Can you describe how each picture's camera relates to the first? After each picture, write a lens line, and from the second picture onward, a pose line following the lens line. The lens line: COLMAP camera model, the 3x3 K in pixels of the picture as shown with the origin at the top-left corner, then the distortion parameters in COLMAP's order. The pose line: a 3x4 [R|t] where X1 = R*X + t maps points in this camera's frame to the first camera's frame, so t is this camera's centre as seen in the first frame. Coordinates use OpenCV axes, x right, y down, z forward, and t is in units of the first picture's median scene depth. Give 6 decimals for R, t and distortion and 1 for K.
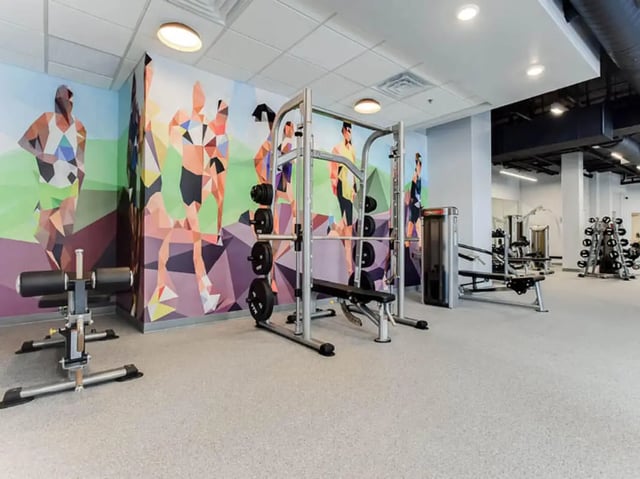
lens RADIAL K [[355.1, 0, 320.0], [0, 355.1, 239.5], [0, 0, 1]] dist [-0.001976, -0.000784]
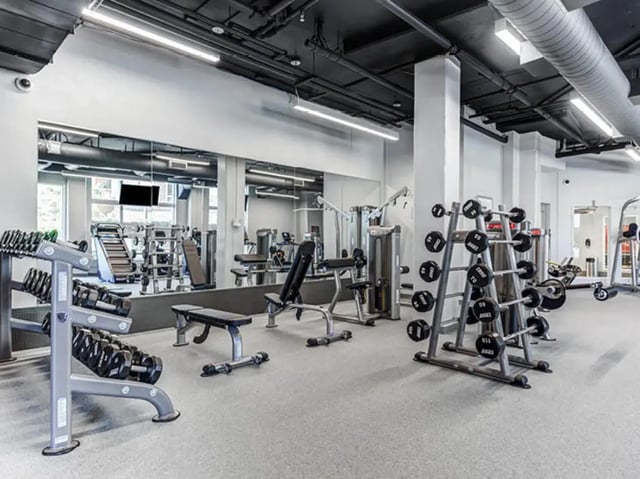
lens RADIAL K [[385.6, 0, 320.0], [0, 385.6, 239.5], [0, 0, 1]] dist [0.000522, -0.000084]
pose [[0.994732, 0.003486, 0.102448, 0.480526], [-0.003274, 0.999992, -0.002237, -0.018785], [-0.102455, 0.001890, 0.994736, 0.491787]]
